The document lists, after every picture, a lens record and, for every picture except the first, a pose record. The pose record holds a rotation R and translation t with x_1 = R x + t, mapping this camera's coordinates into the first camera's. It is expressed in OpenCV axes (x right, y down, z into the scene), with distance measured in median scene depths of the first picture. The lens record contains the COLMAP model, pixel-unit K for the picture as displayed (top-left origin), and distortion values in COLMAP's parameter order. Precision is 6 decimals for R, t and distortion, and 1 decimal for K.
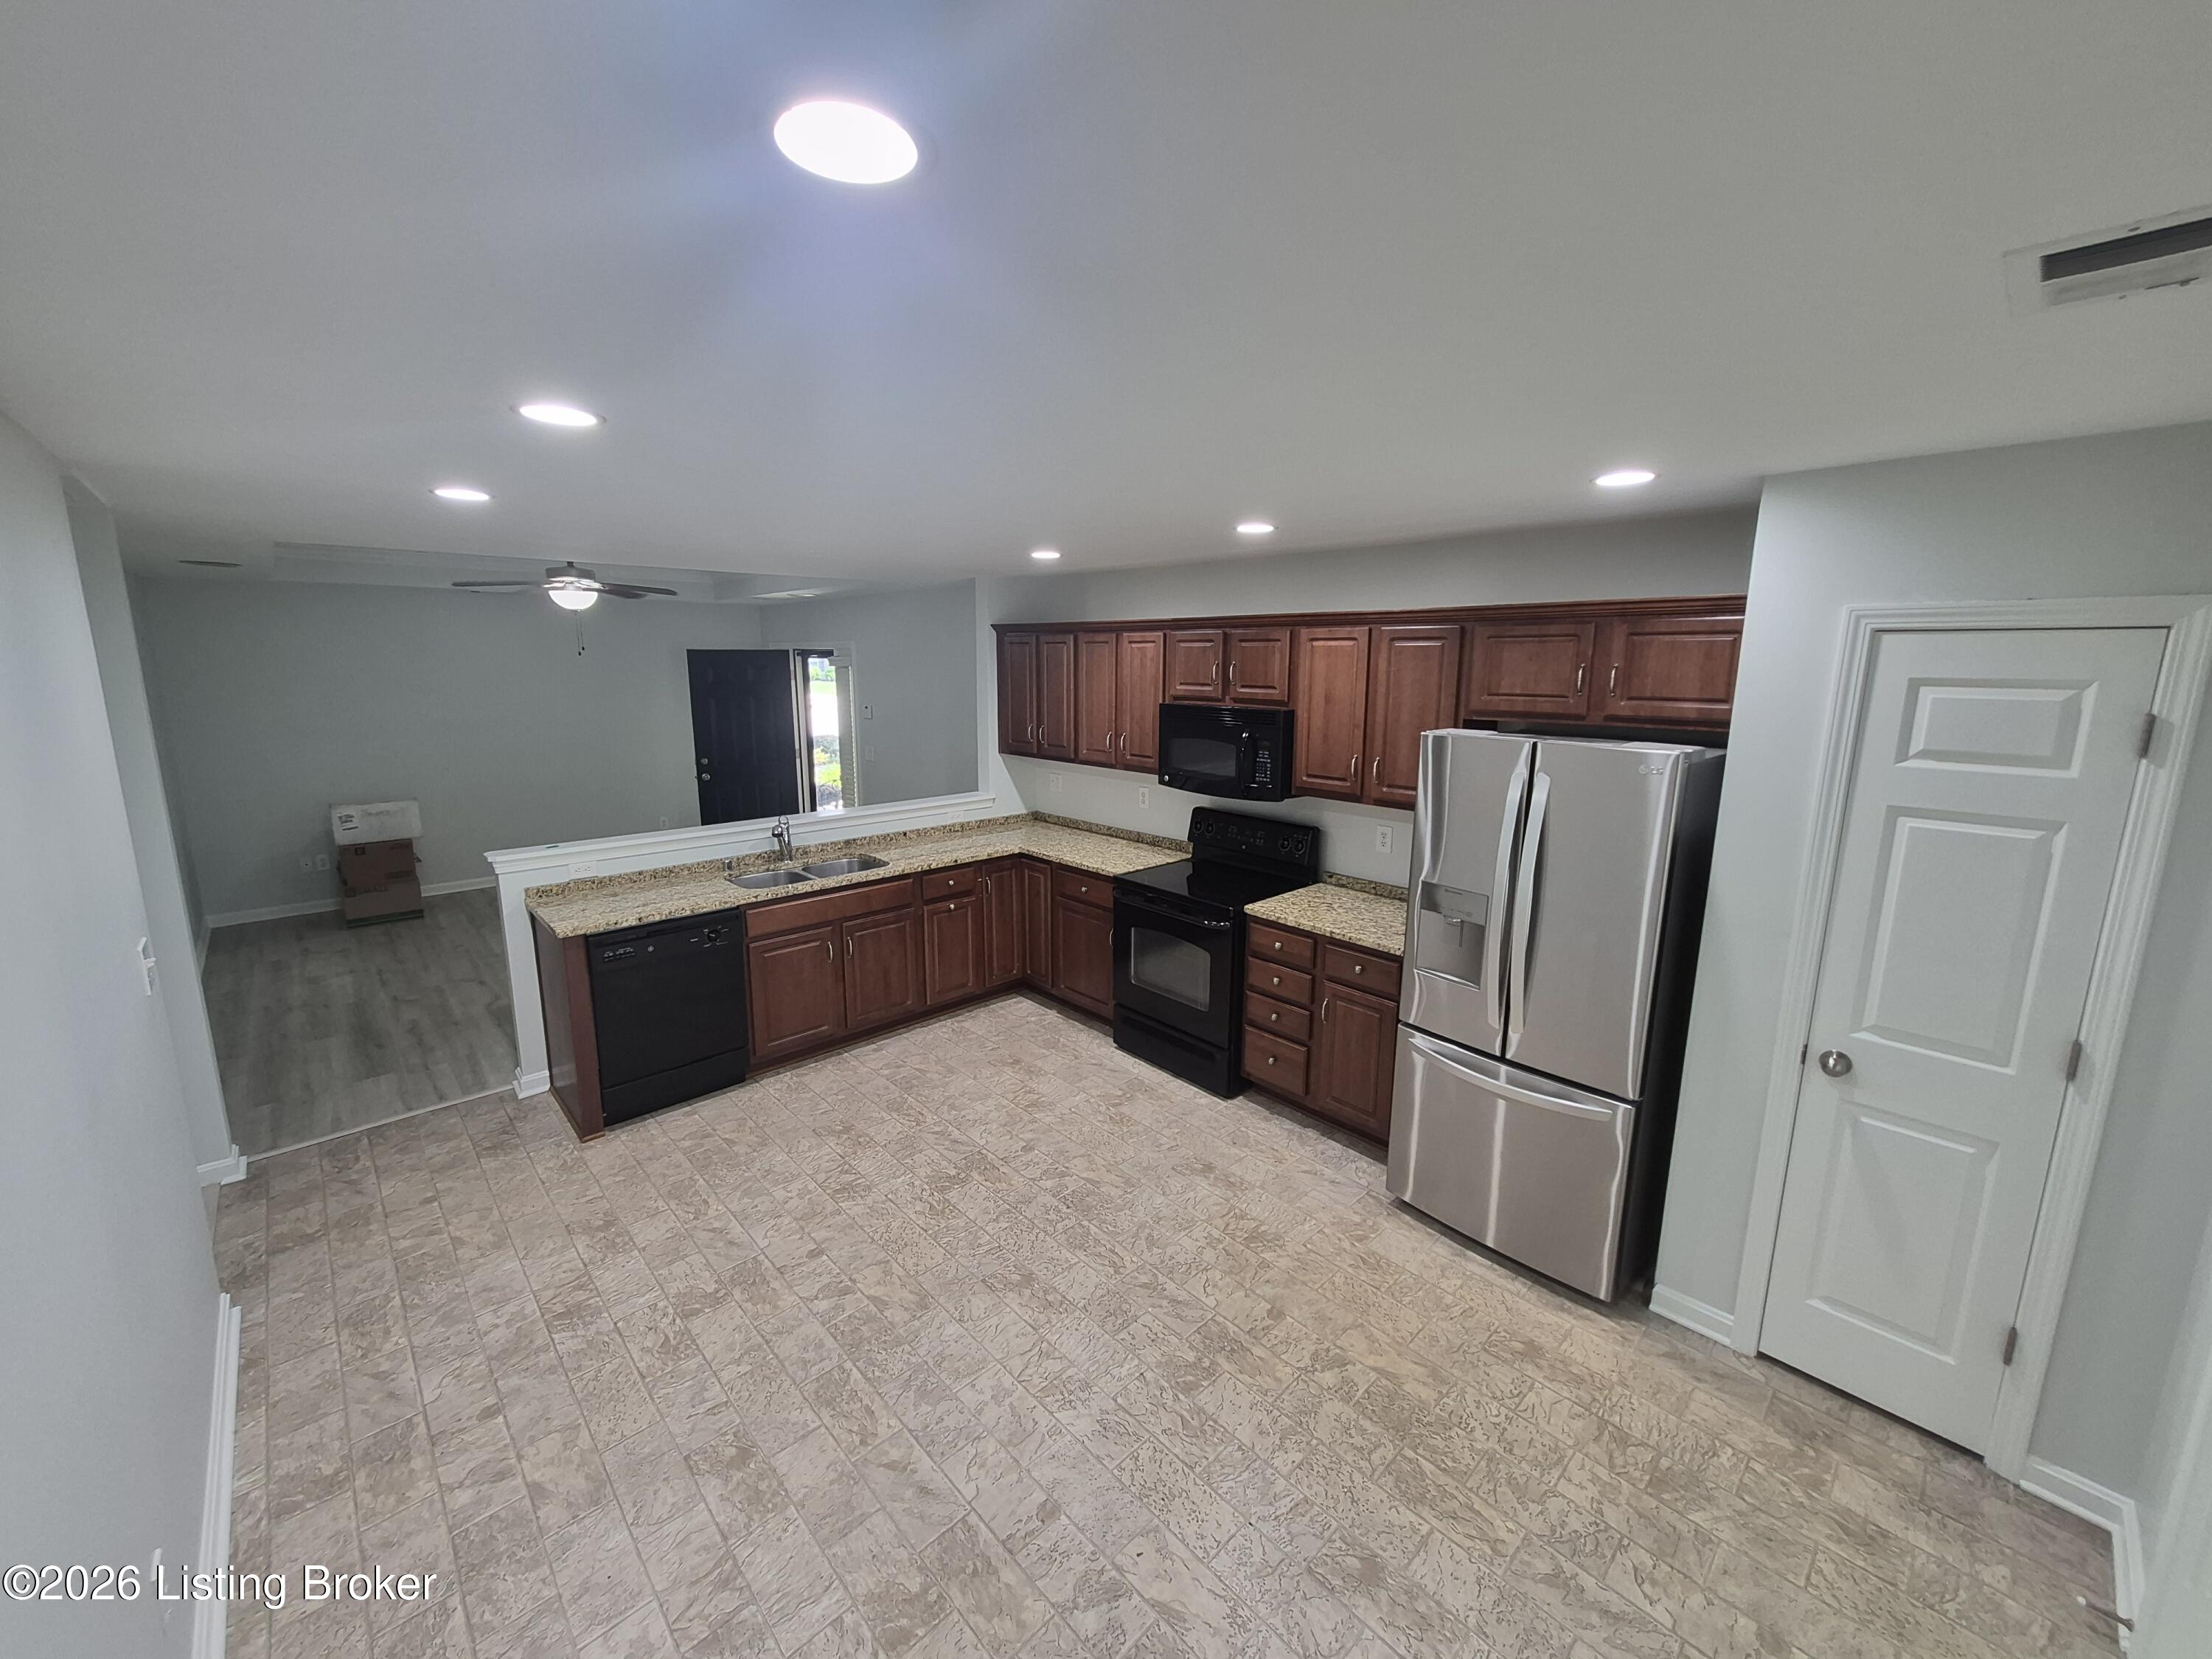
lens RADIAL K [[869.4, 0, 1099.4], [0, 869.4, 823.4], [0, 0, 1]] dist [0.007372, -0.001921]
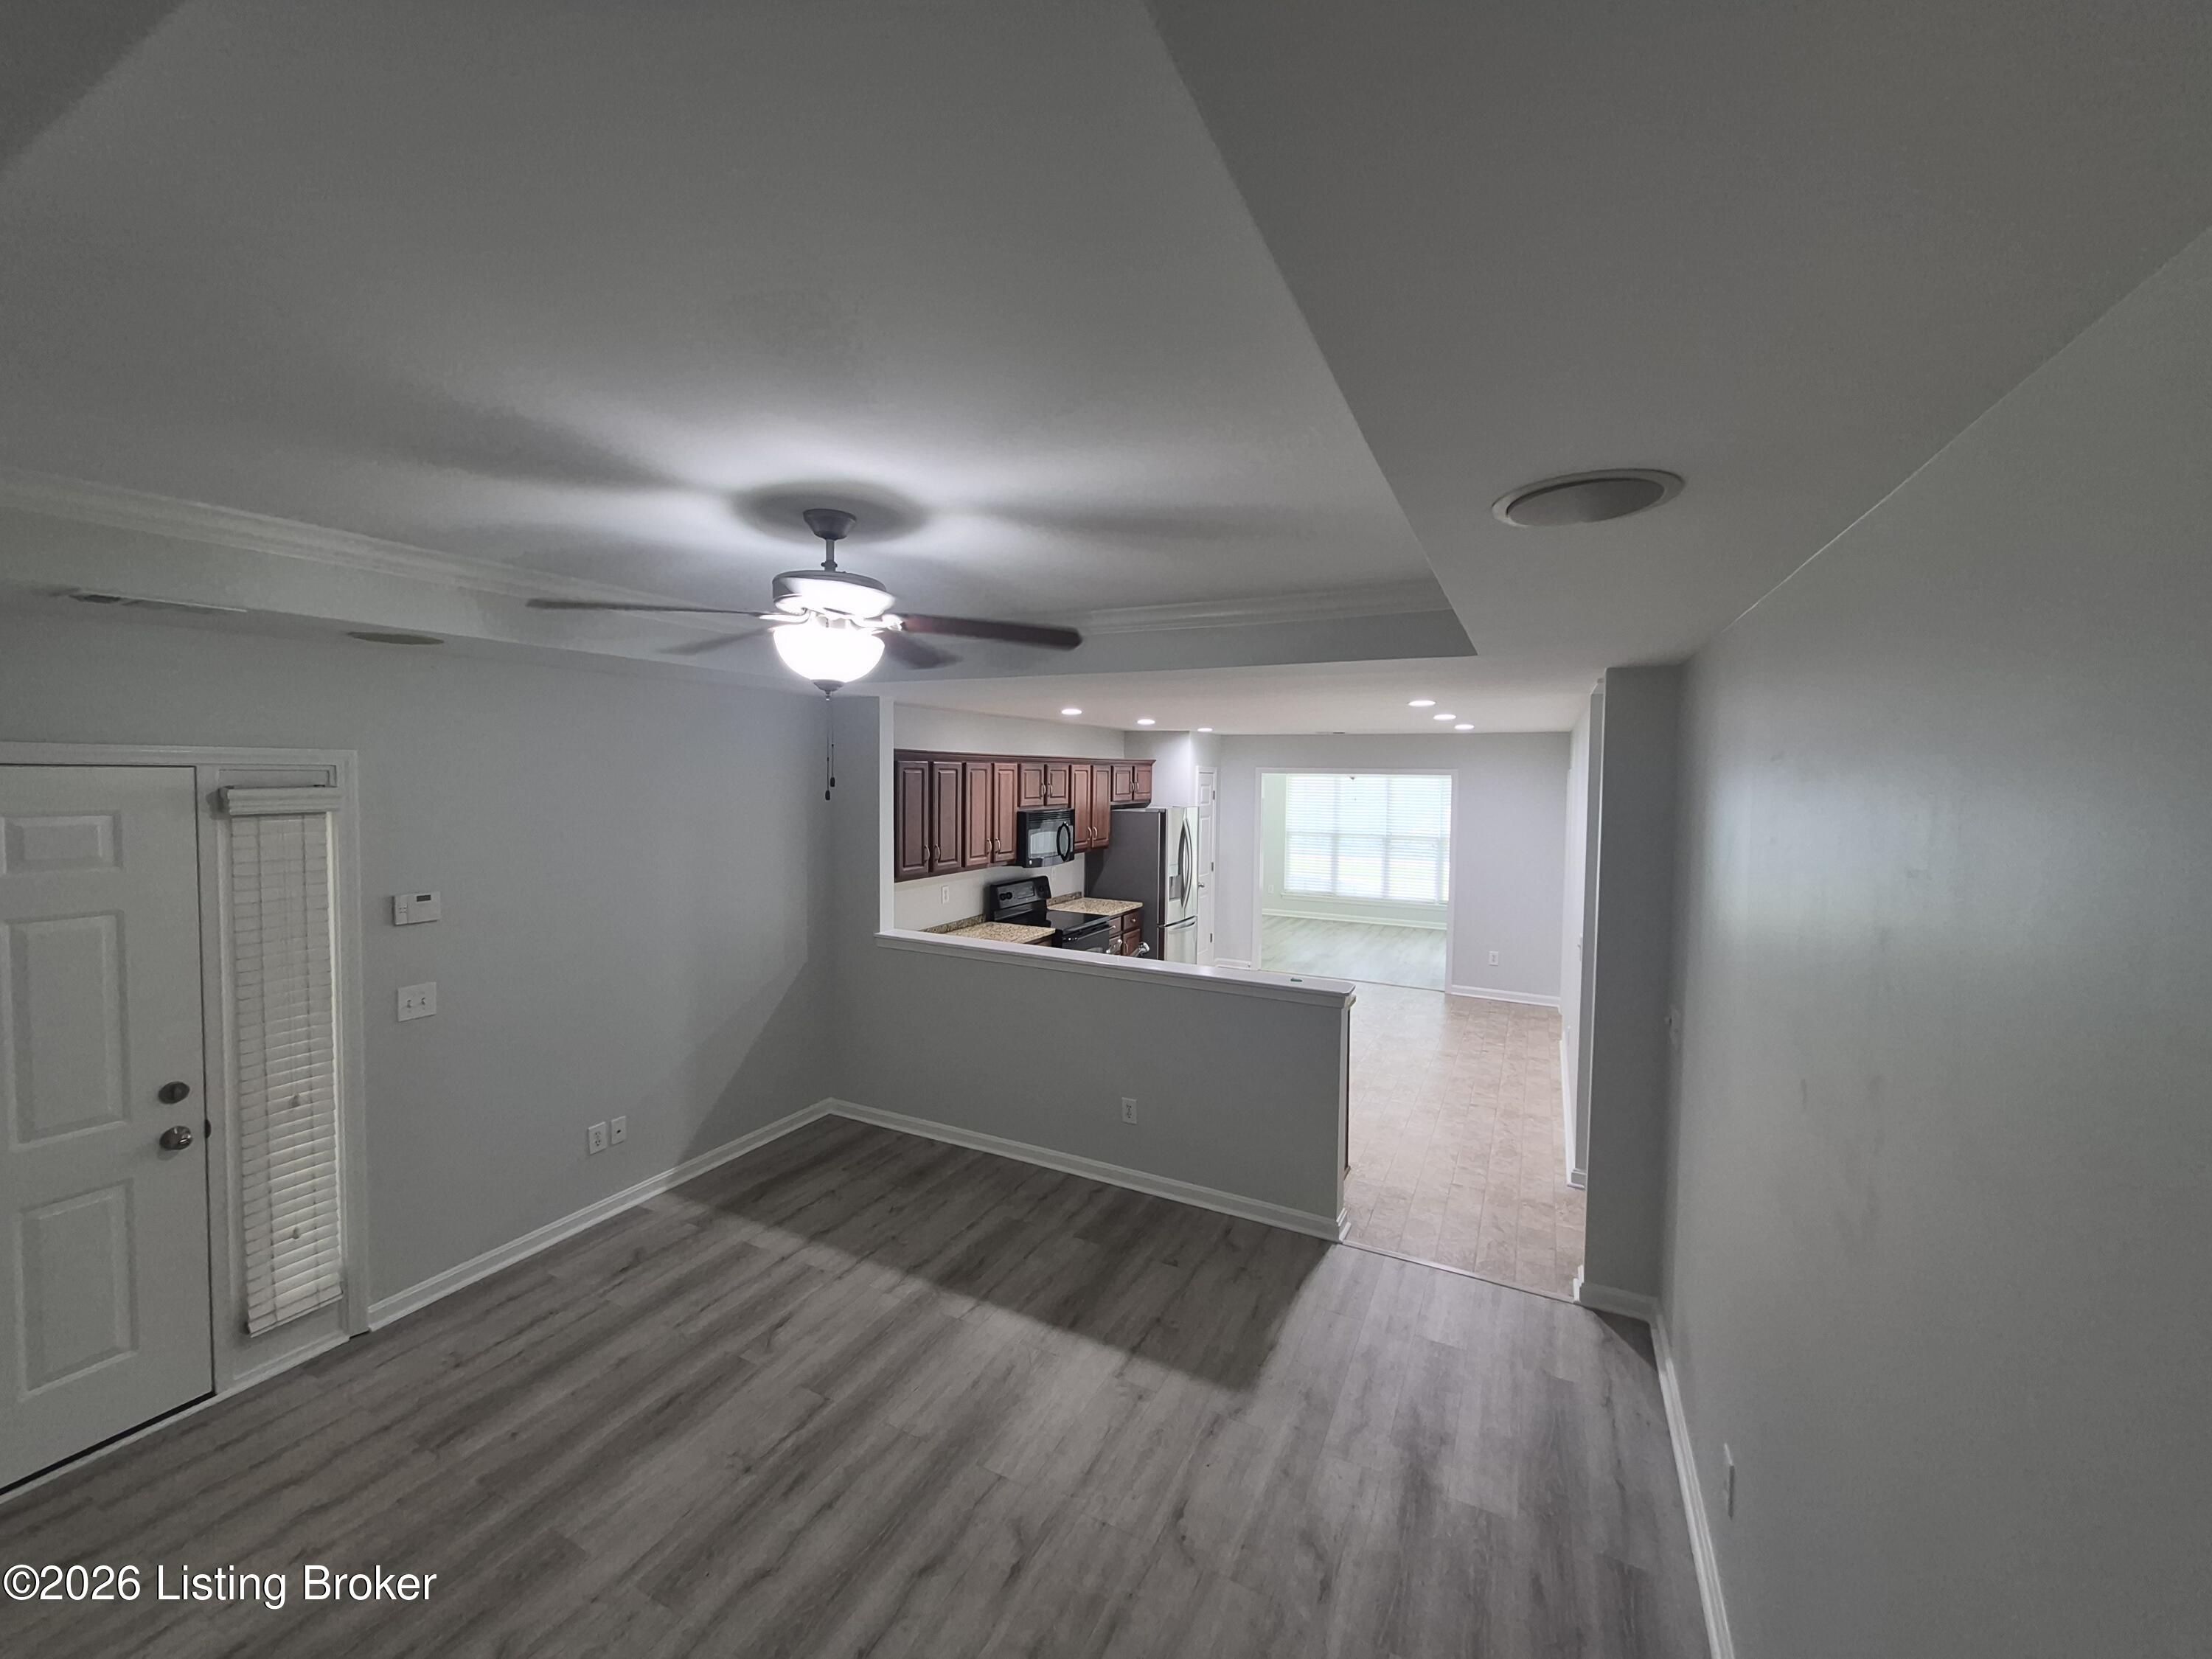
lens RADIAL K [[869.4, 0, 1089.9], [0, 869.4, 809.3], [0, 0, 1]] dist [0.007372, -0.001921]
pose [[-0.332592, -0.053169, 0.941571, -1.751925], [0.160858, 0.980580, 0.112191, -0.376677], [-0.929251, 0.188773, -0.317580, 1.776308]]
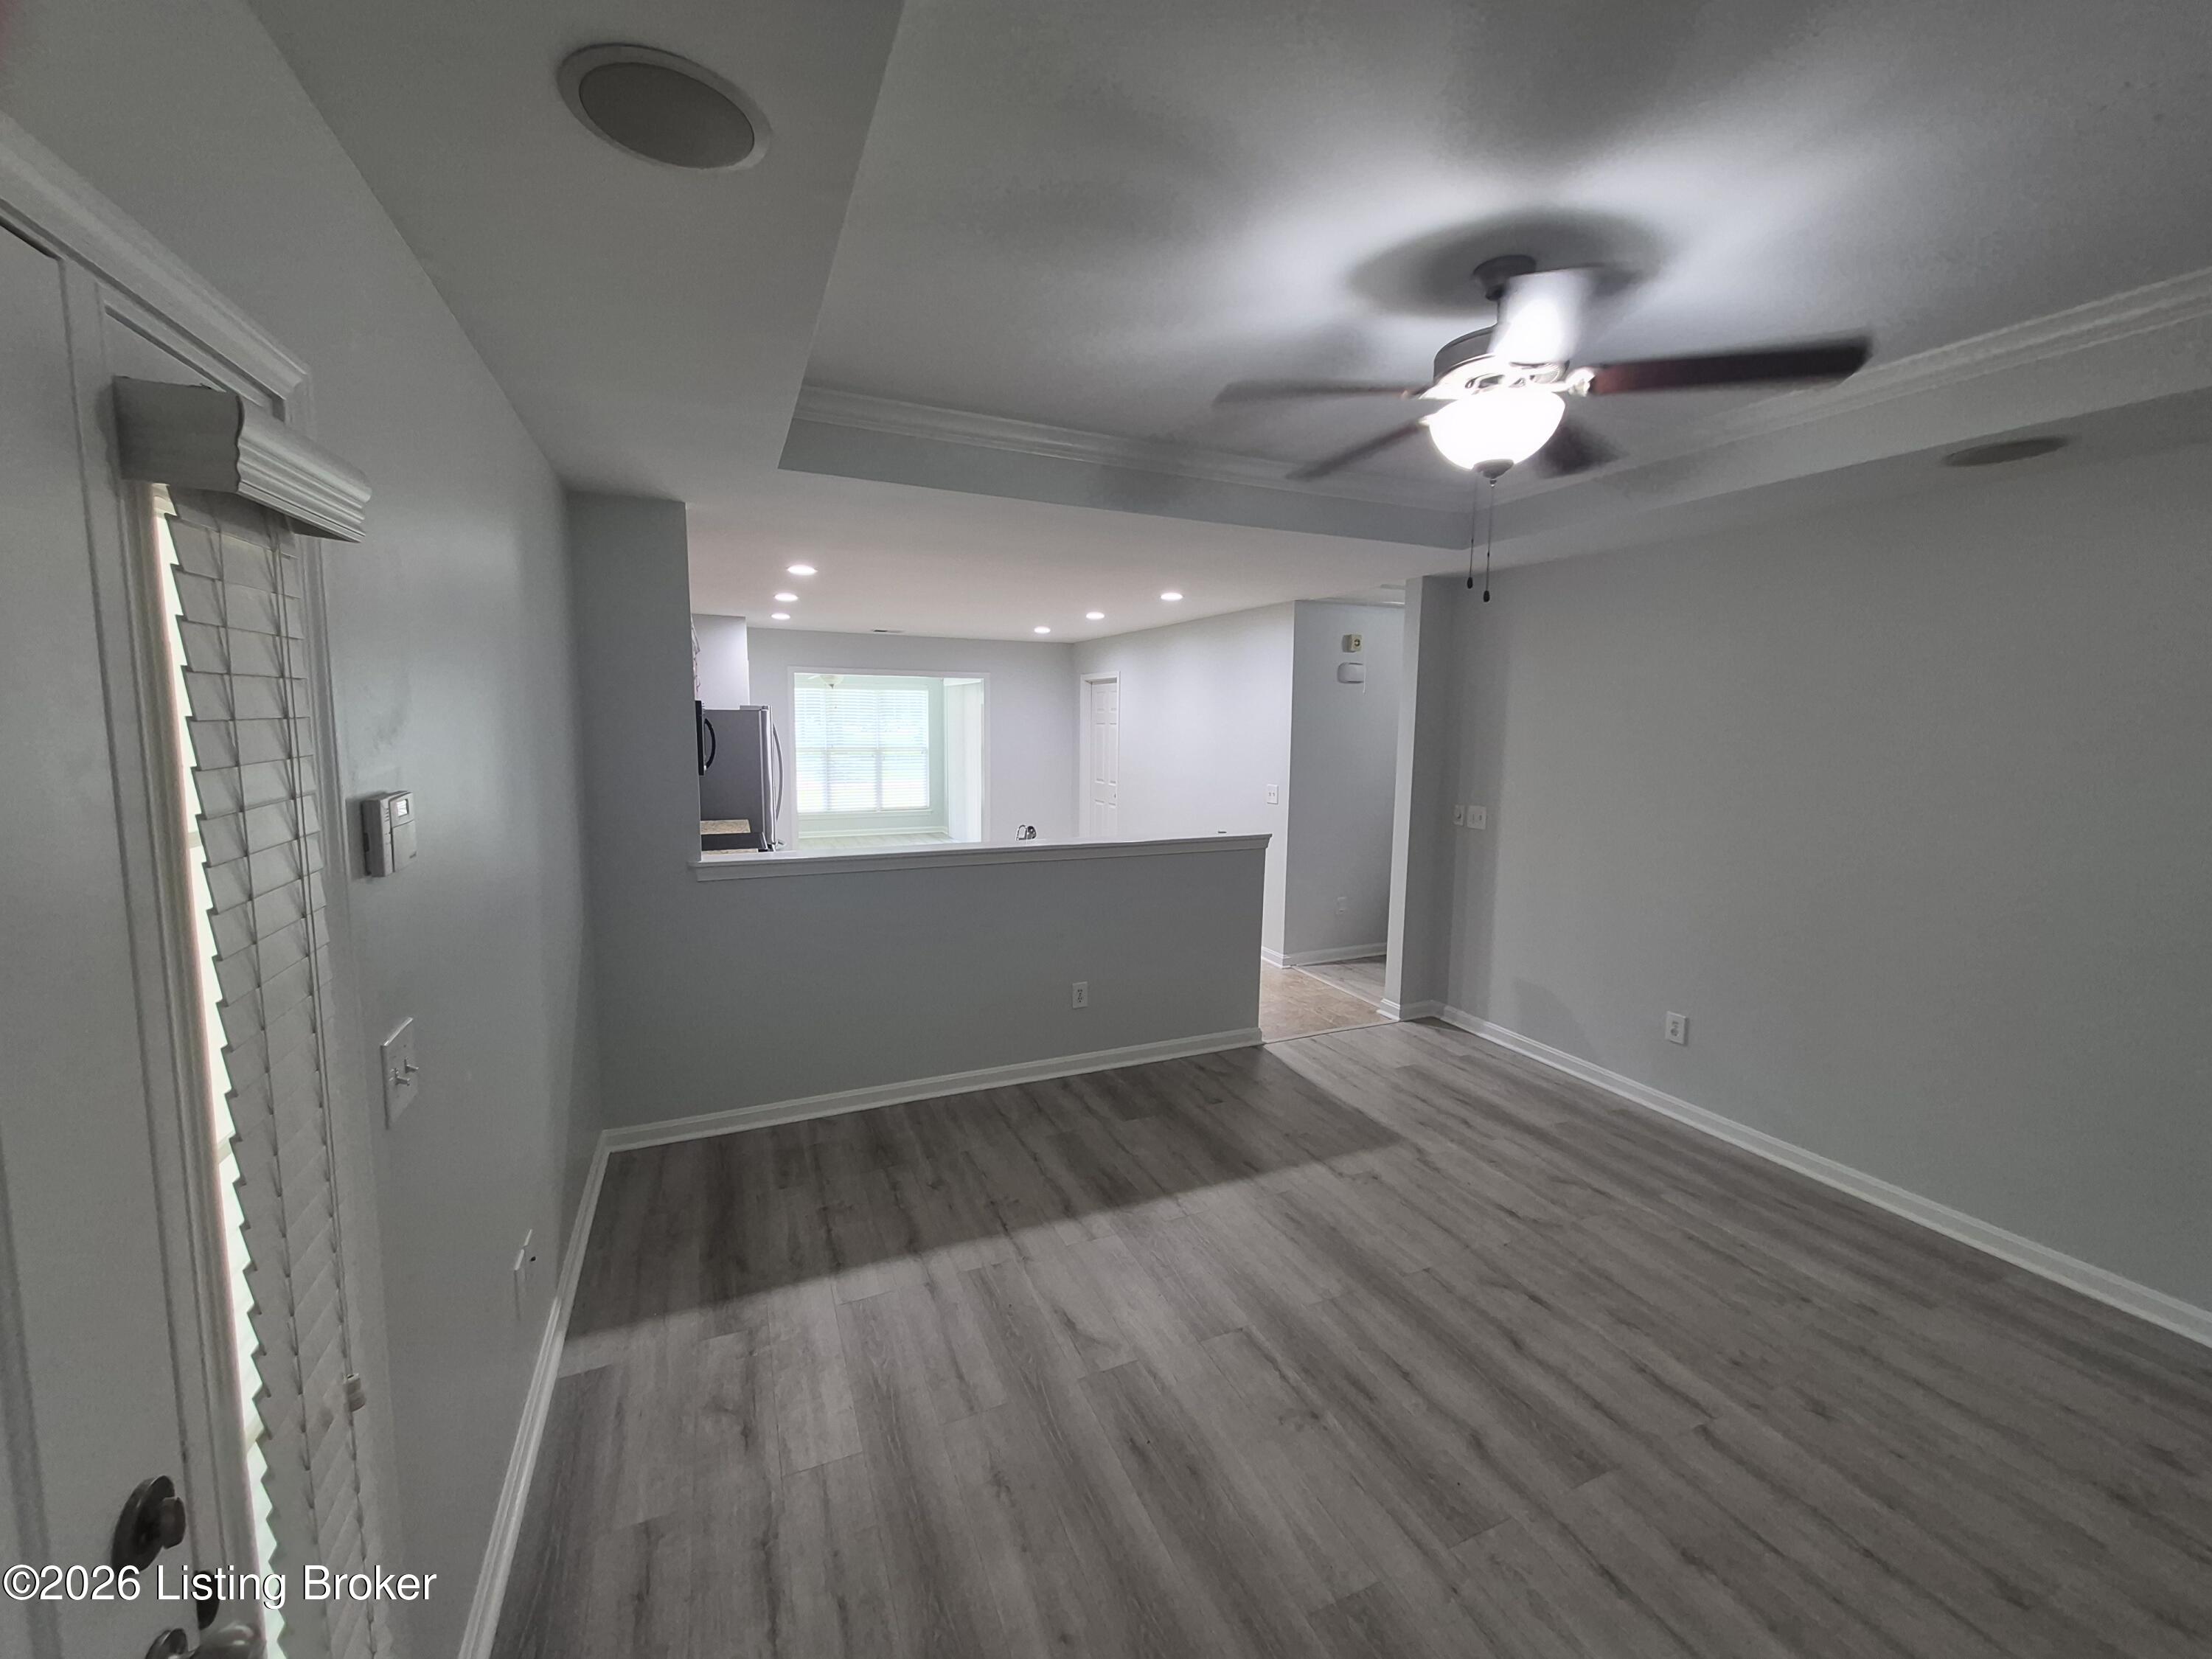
lens RADIAL K [[869.4, 0, 1087.9], [0, 869.4, 832.3], [0, 0, 1]] dist [0.007372, -0.001921]
pose [[-0.938689, -0.059551, 0.339583, -0.997273], [0.050527, 0.950571, 0.306367, -0.379951], [-0.341043, 0.304742, -0.889282, 2.415880]]
